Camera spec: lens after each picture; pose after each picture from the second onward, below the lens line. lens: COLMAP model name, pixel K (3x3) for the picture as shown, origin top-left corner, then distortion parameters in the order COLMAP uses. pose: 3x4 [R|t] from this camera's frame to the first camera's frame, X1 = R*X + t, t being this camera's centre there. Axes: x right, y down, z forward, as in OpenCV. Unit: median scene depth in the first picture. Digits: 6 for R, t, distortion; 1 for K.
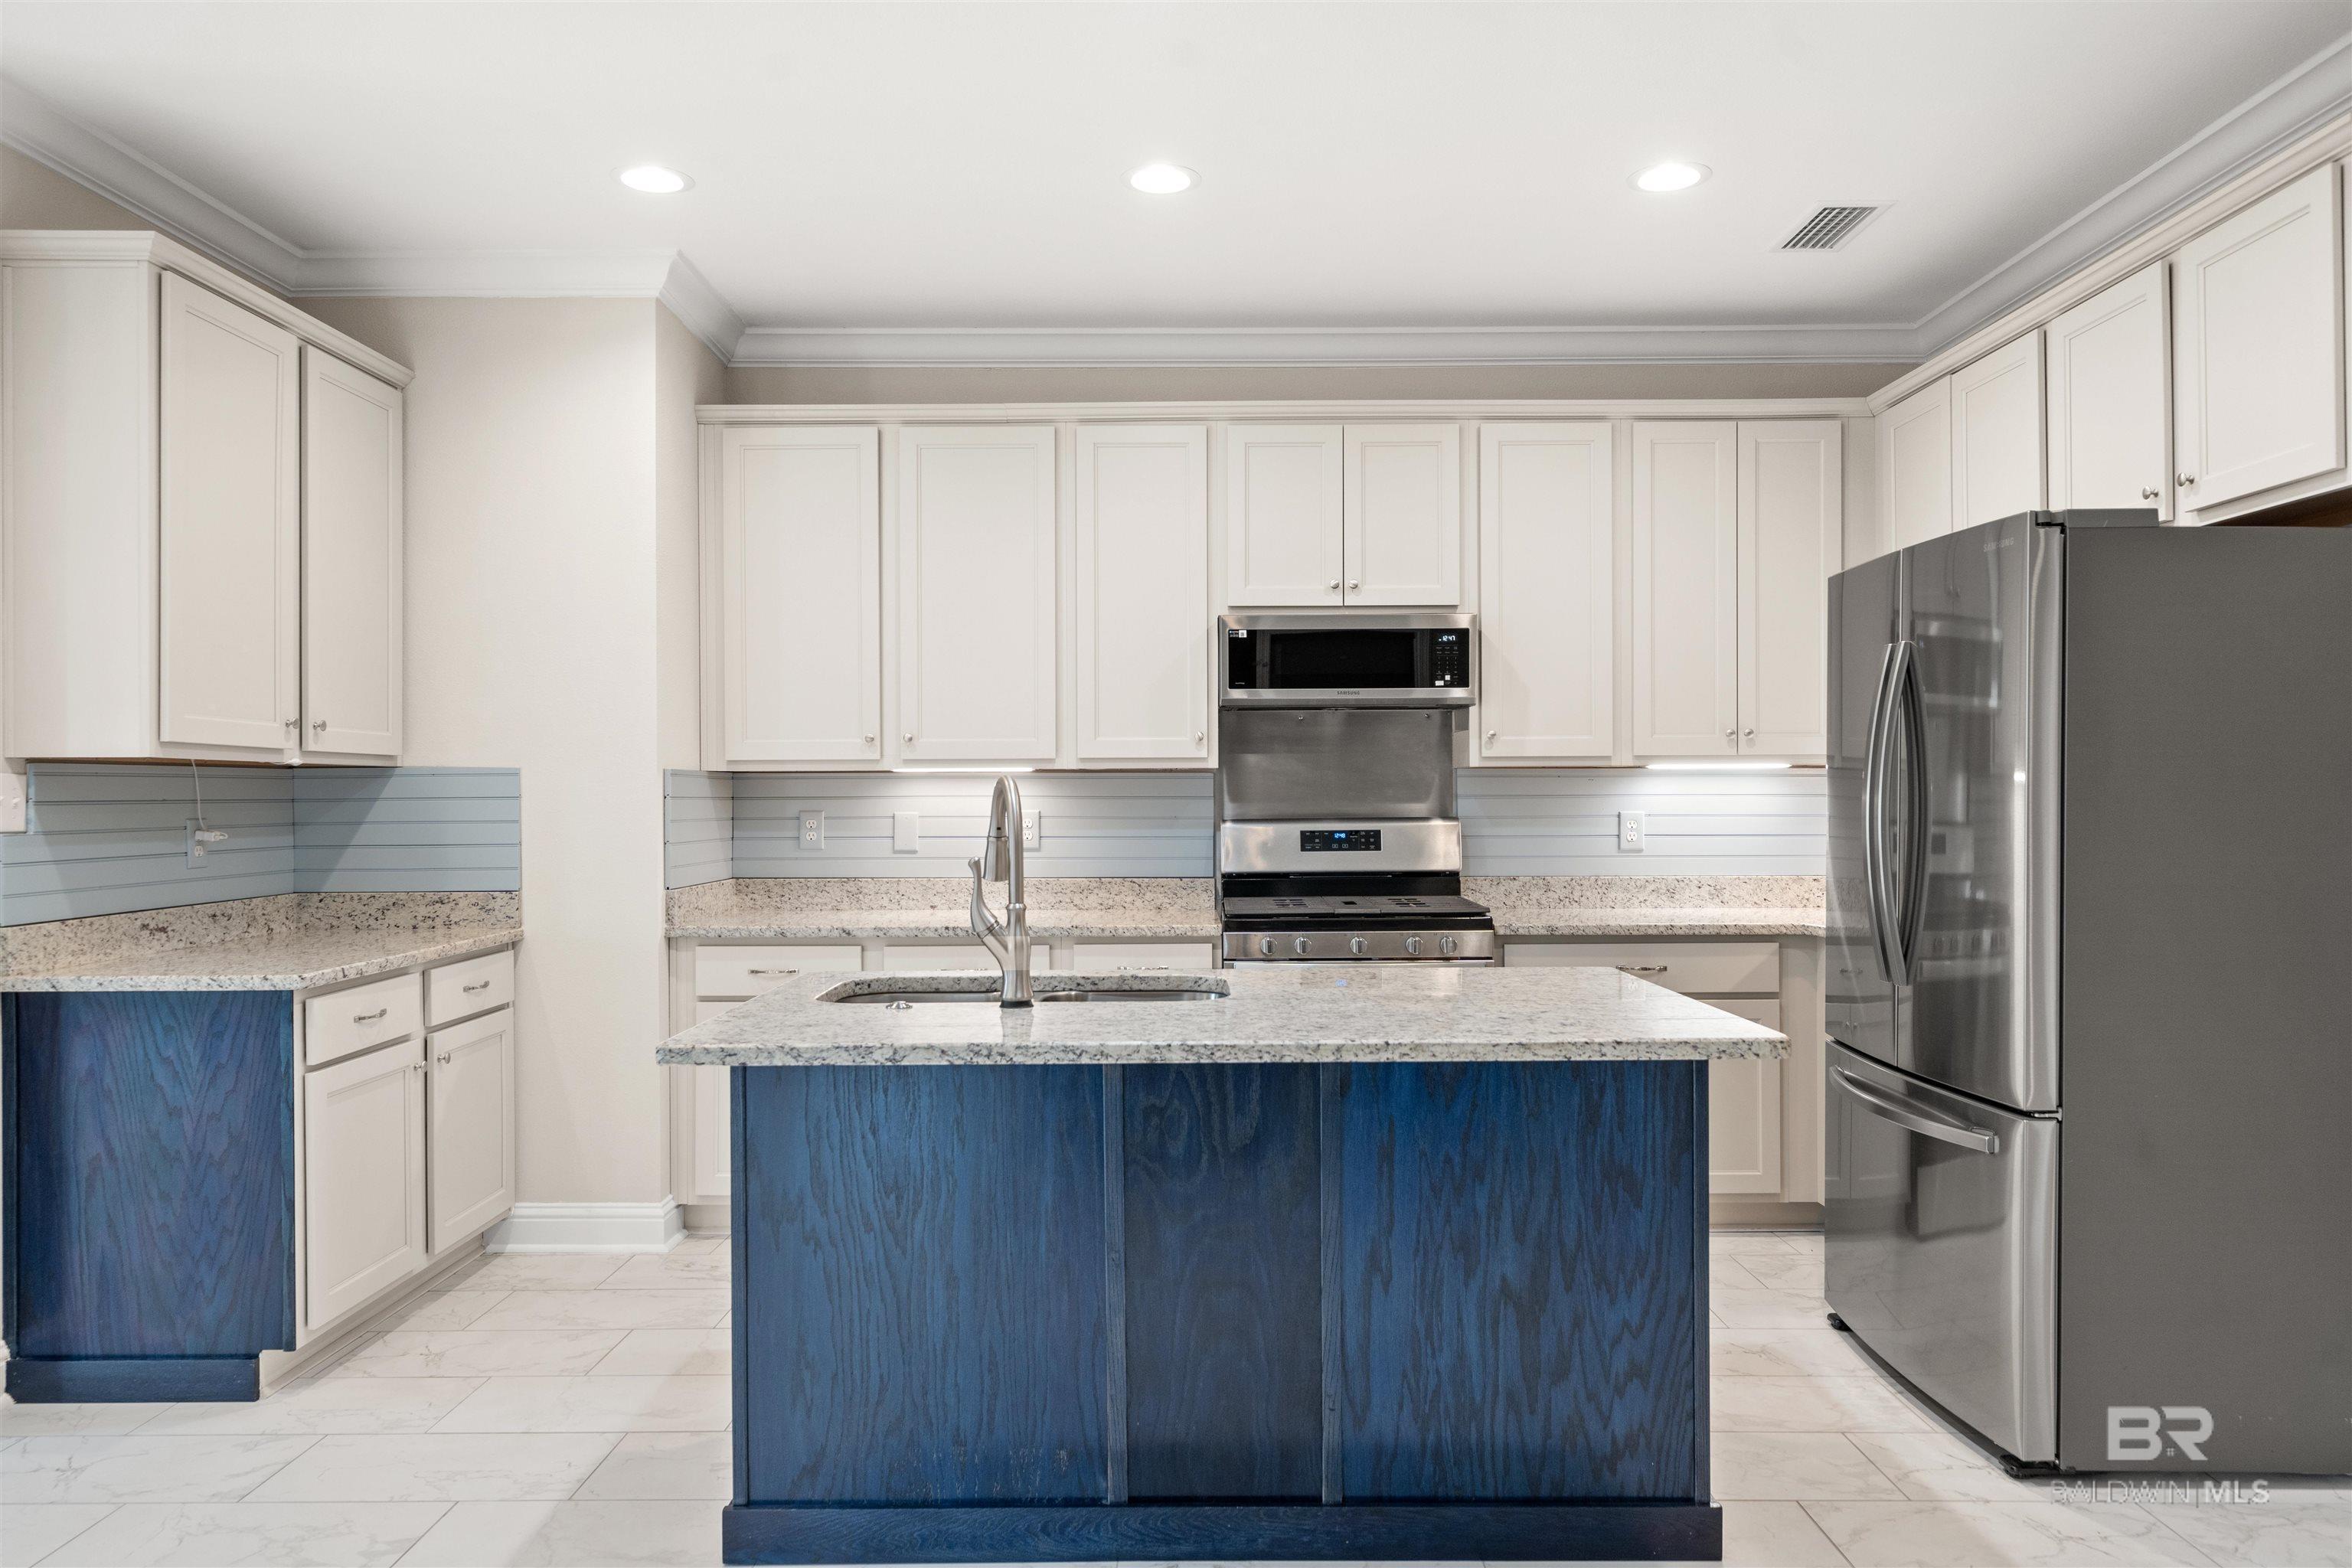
lens RADIAL K [[1574.2, 0, 1186.8], [0, 1574.2, 780.9], [0, 0, 1]] dist [0.009683, -0.003676]
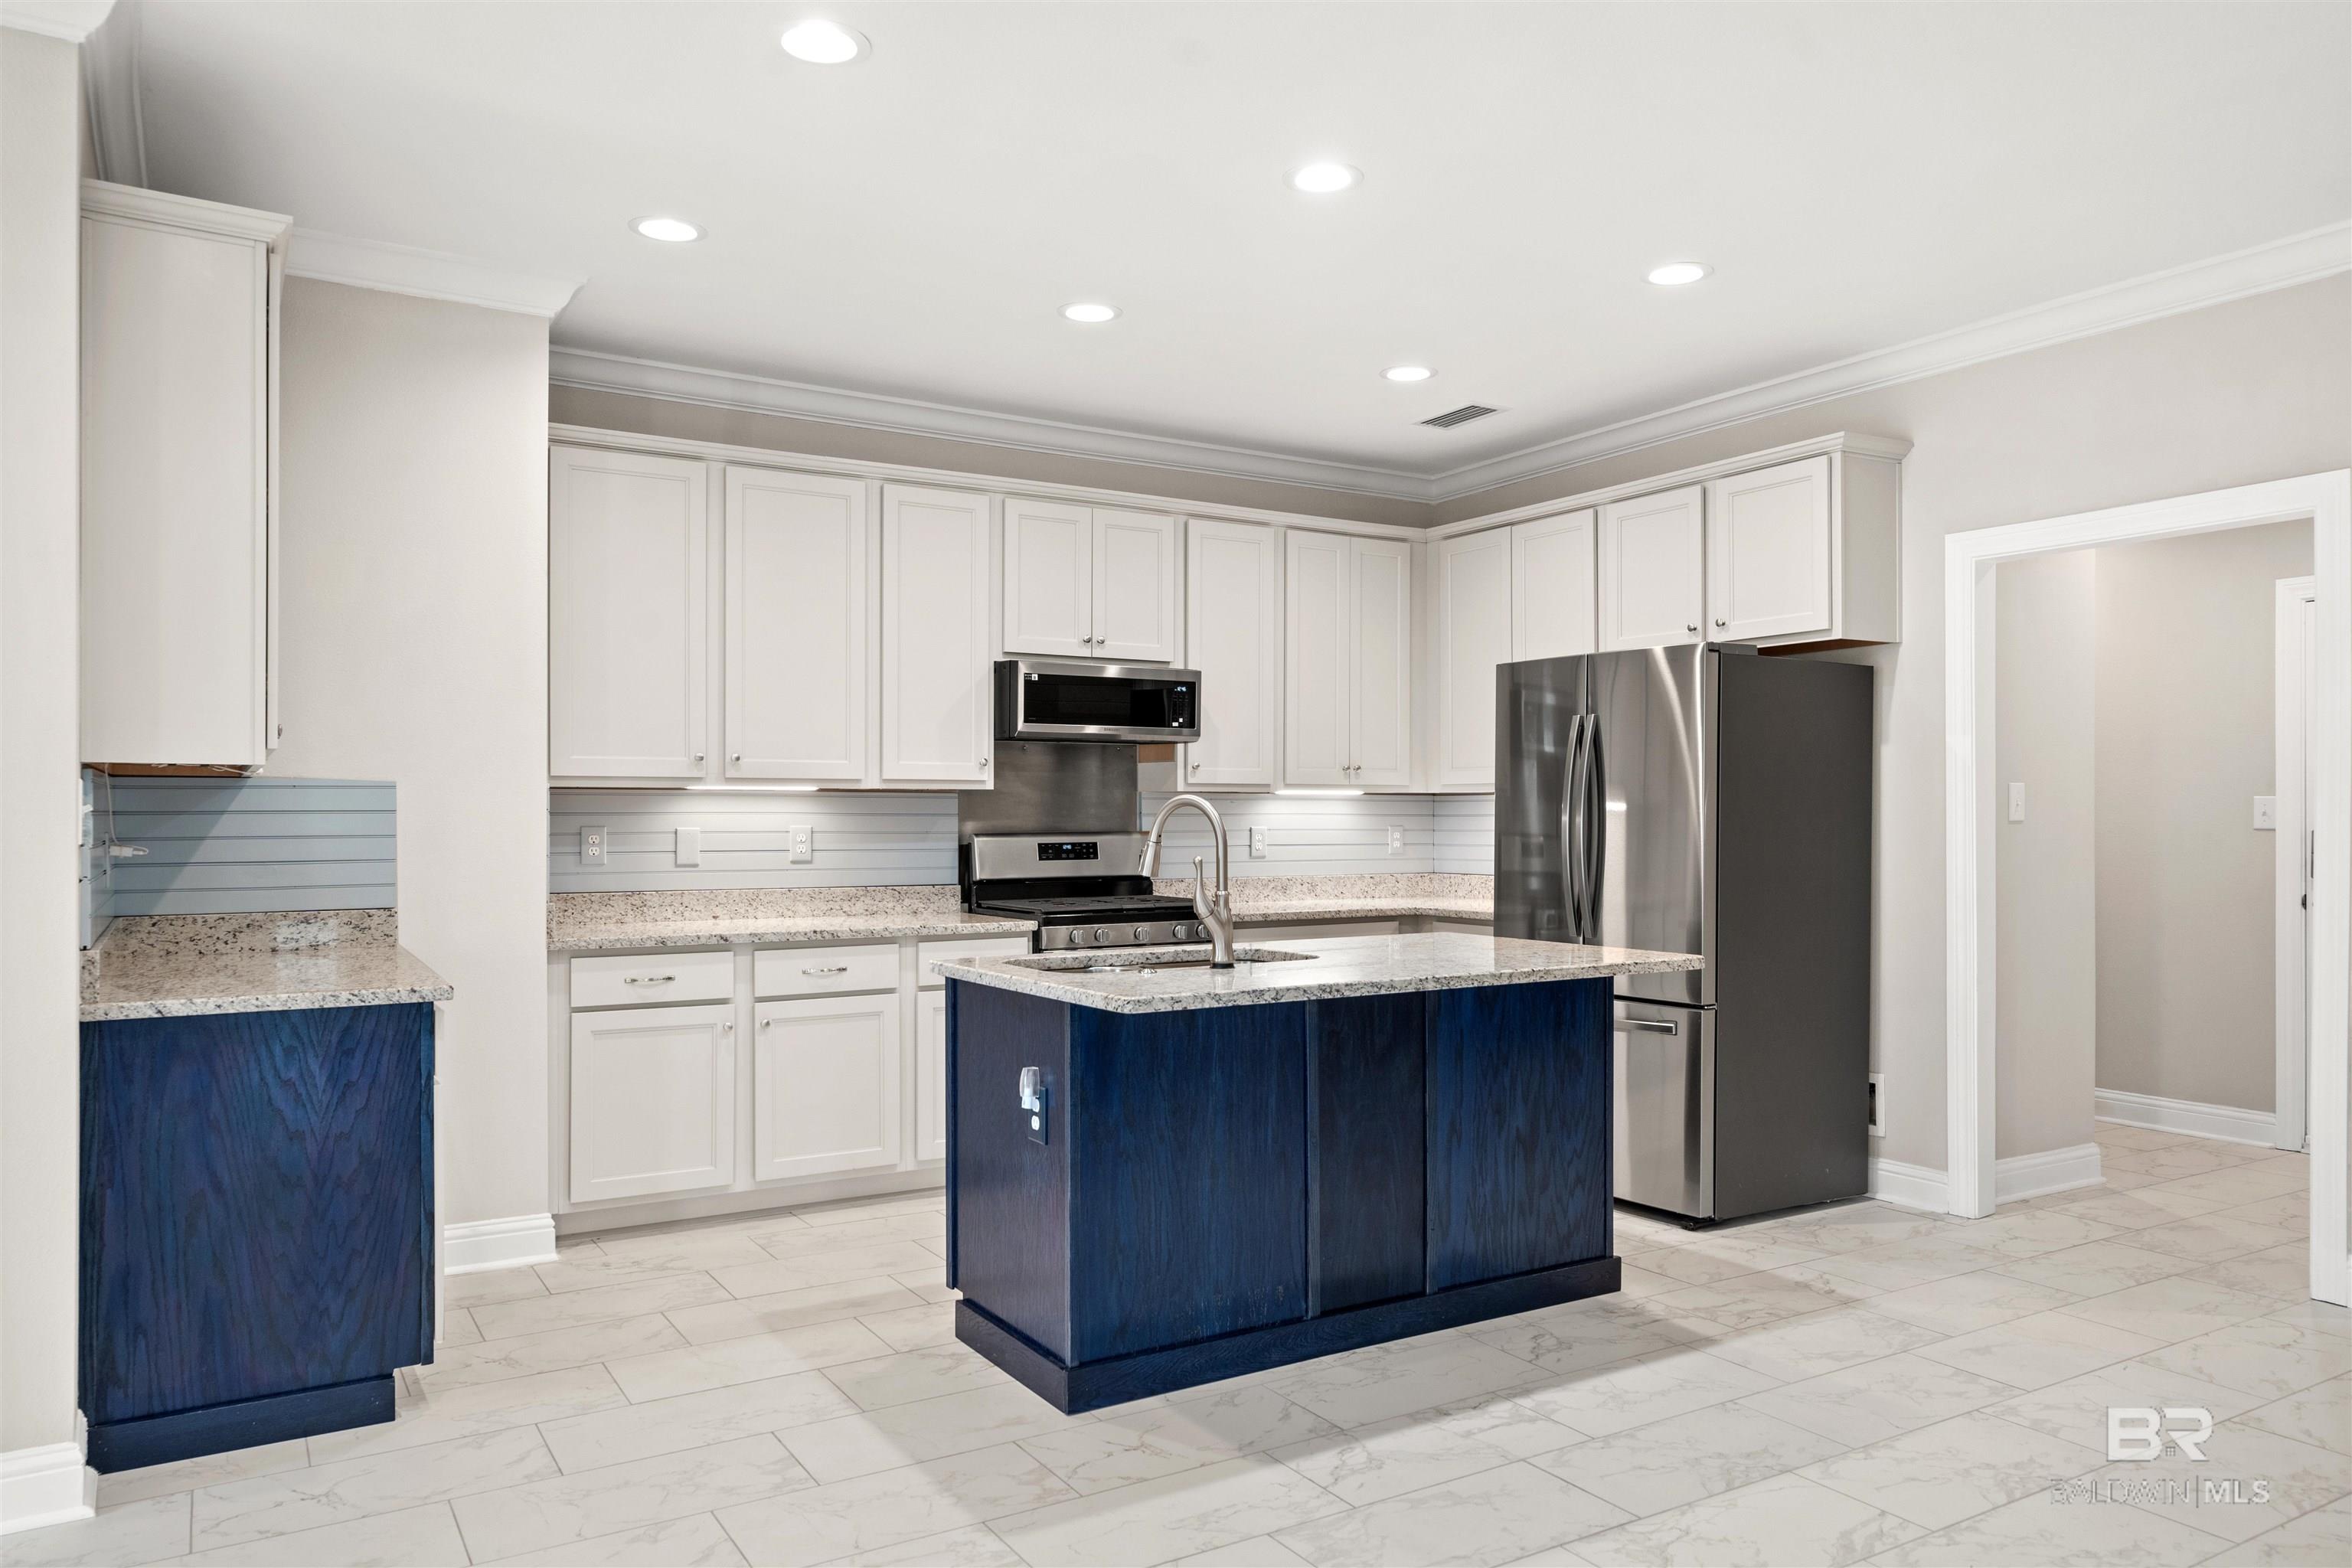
lens RADIAL K [[1574.2, 0, 1175.3], [0, 1574.2, 798.7], [0, 0, 1]] dist [0.009683, -0.003676]
pose [[0.850890, 0.009522, 0.525258, -0.526948], [-0.007680, 0.999954, -0.005686, 0.004714], [-0.525288, 0.000804, 0.850924, -0.072718]]
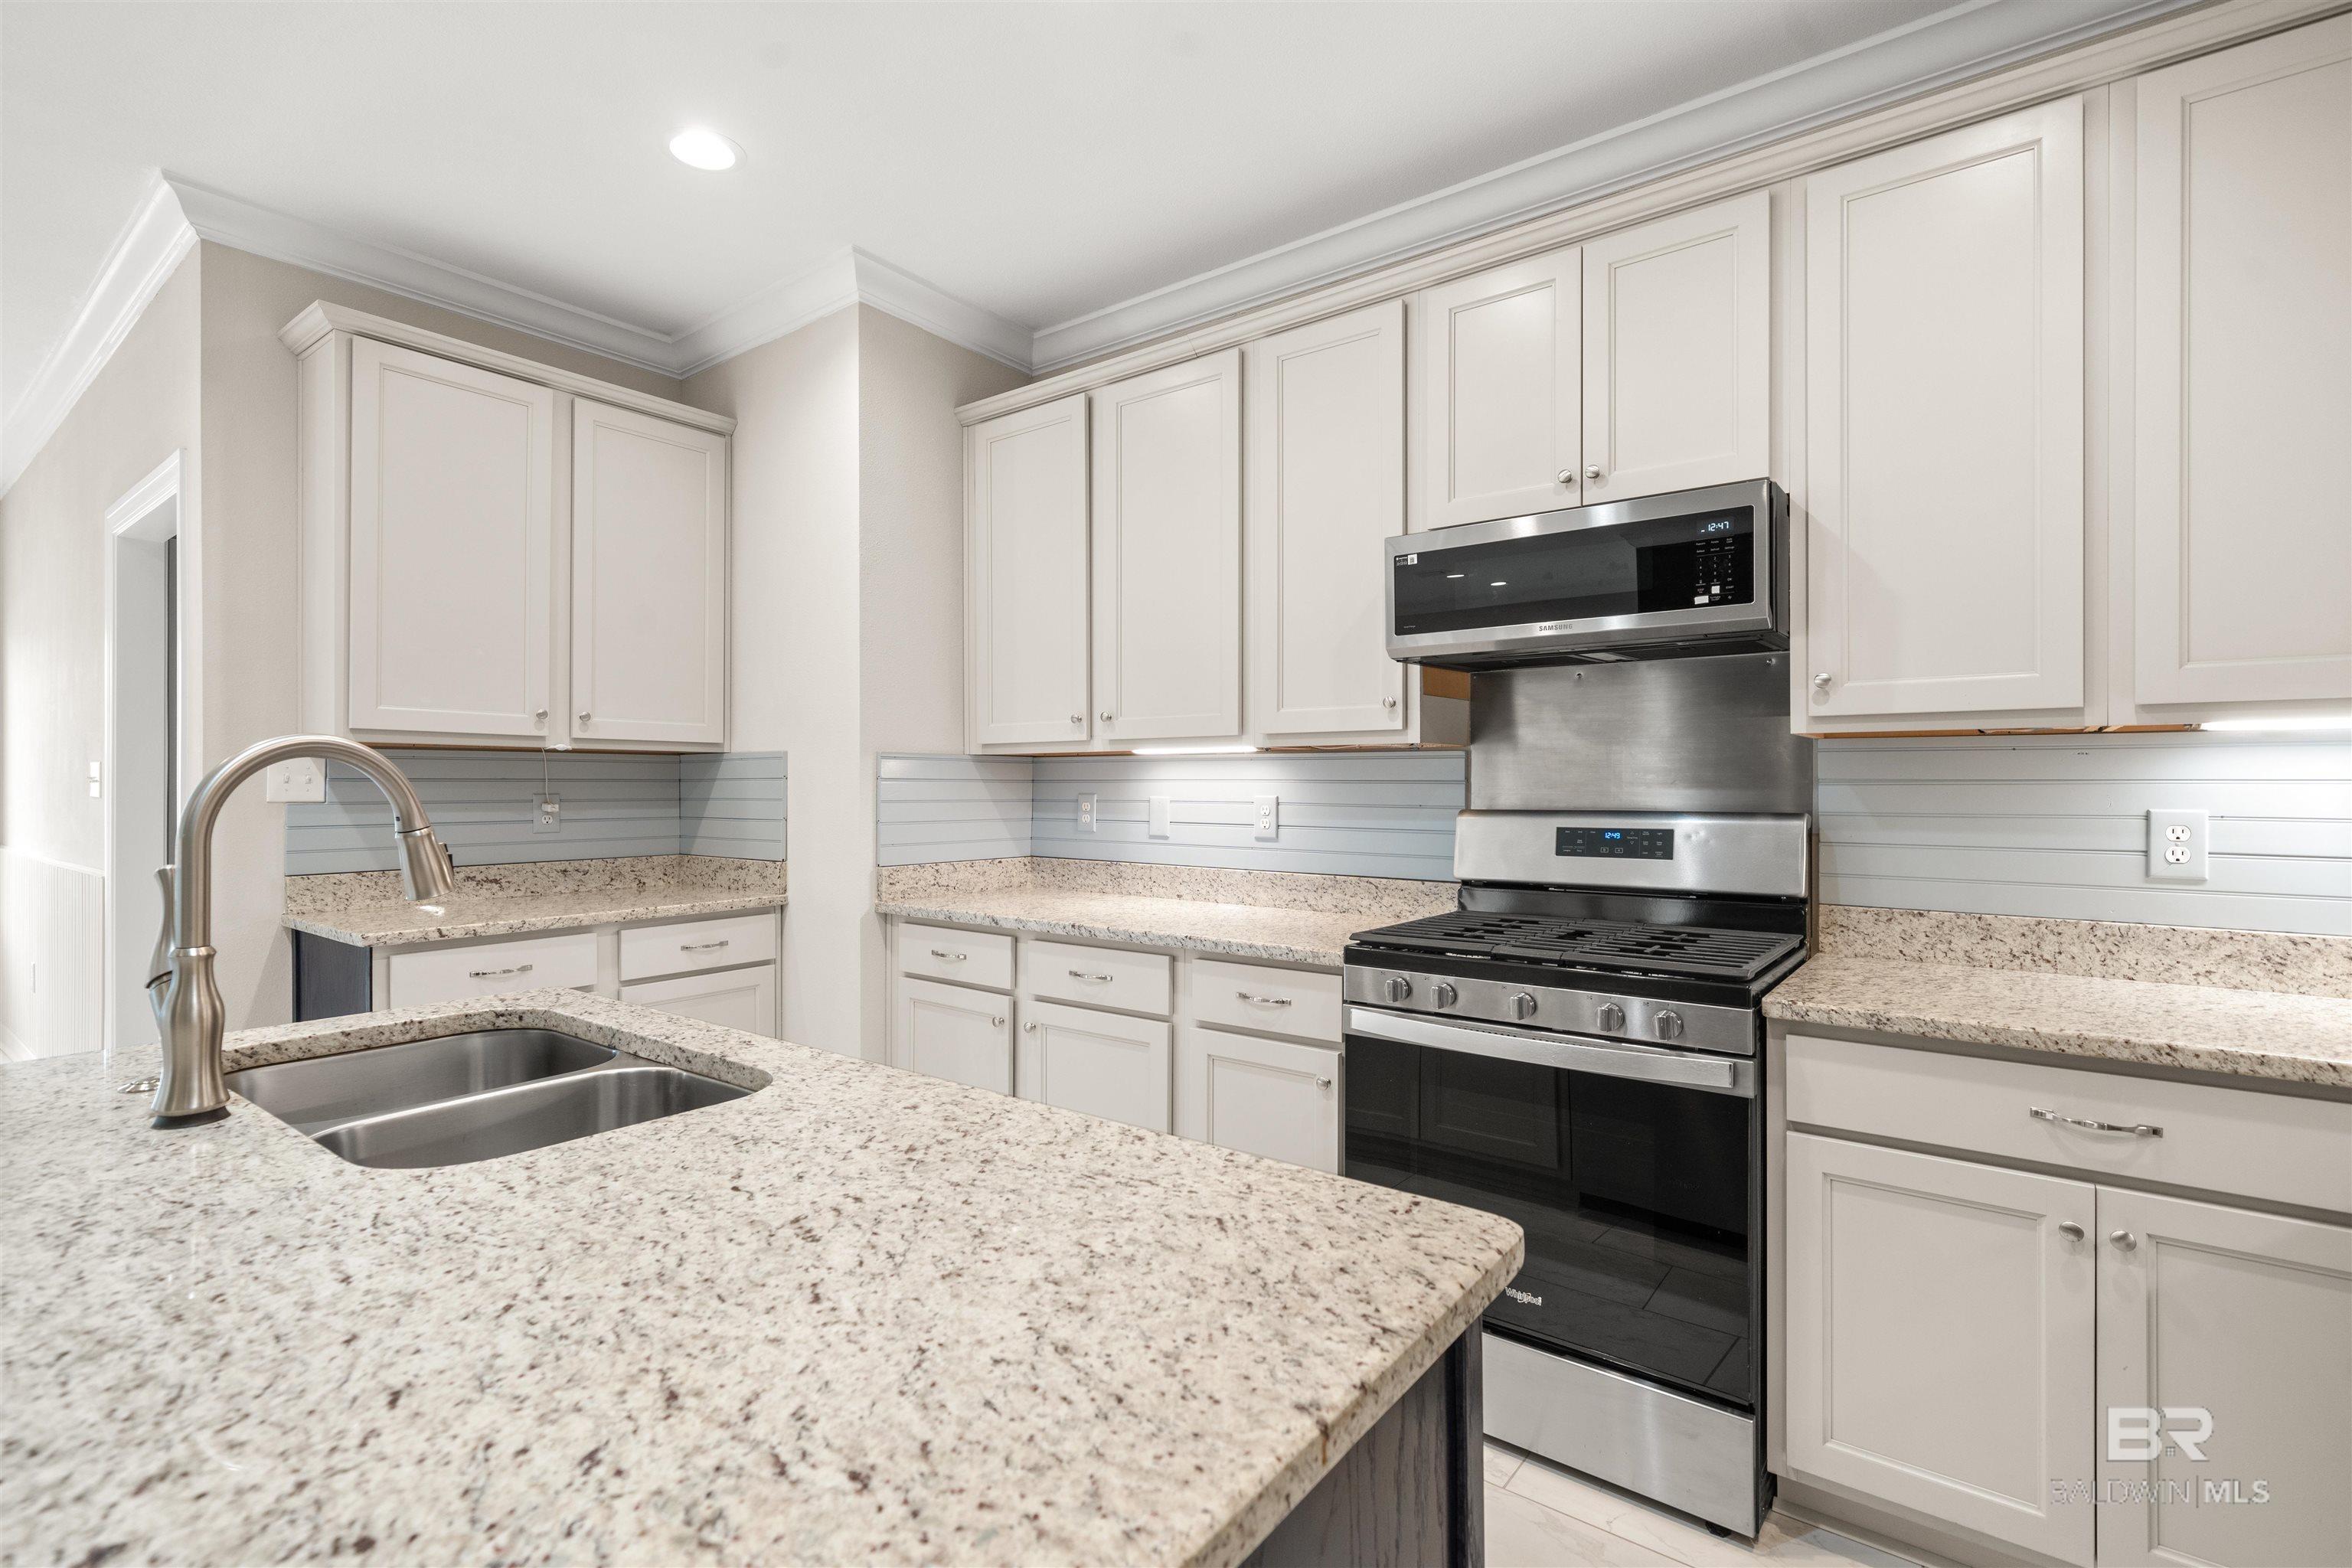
lens RADIAL K [[1082.1, 0, 1180.6], [0, 1082.1, 780.0], [0, 0, 1]] dist [0.001190, 0.000056]
pose [[0.793574, 0.002328, -0.608470, 0.273322], [0.000395, 0.999991, 0.004340, 0.008405], [0.608474, -0.003685, 0.793565, 0.560229]]
